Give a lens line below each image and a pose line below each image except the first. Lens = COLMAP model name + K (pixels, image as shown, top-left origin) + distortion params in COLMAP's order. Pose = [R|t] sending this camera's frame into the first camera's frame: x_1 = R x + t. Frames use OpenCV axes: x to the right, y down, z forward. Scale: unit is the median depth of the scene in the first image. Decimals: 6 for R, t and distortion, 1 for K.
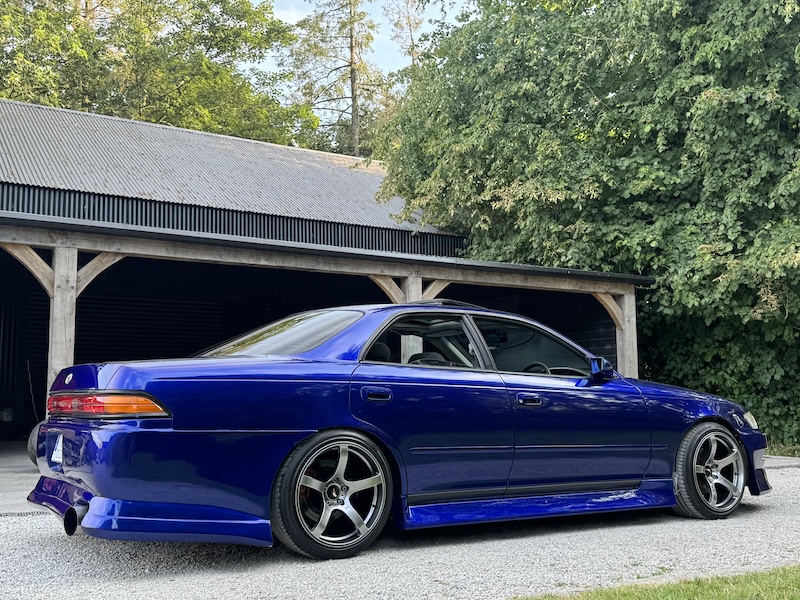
lens RADIAL K [[850.8, 0, 400.0], [0, 850.8, 300.0], [0, 0, 1]] dist [0.200813, -0.907208]
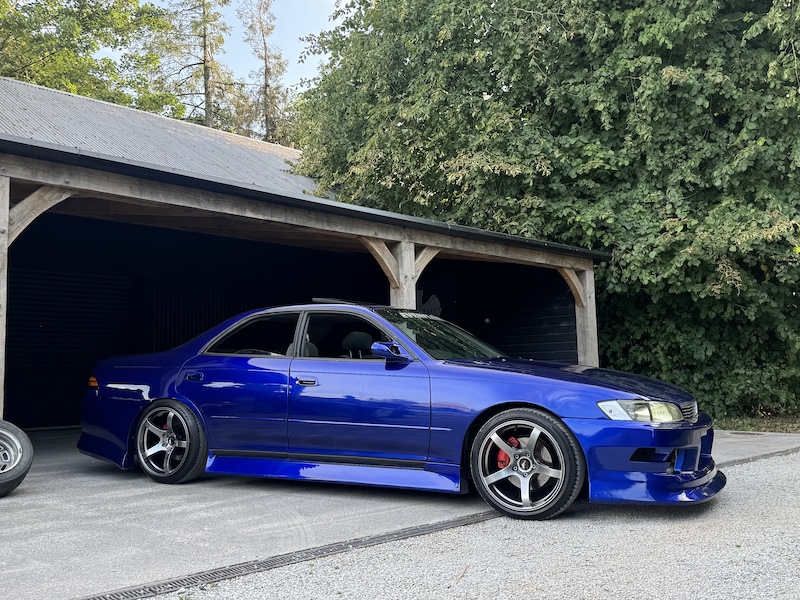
lens RADIAL K [[725.6, 0, 400.0], [0, 725.6, 300.0], [0, 0, 1]] dist [0.082299, -0.287198]
pose [[0.965964, 0.003626, 0.258650, -0.151053], [-0.004409, 0.999987, 0.002445, 0.025126], [-0.258638, -0.003502, 0.965968, 0.240042]]
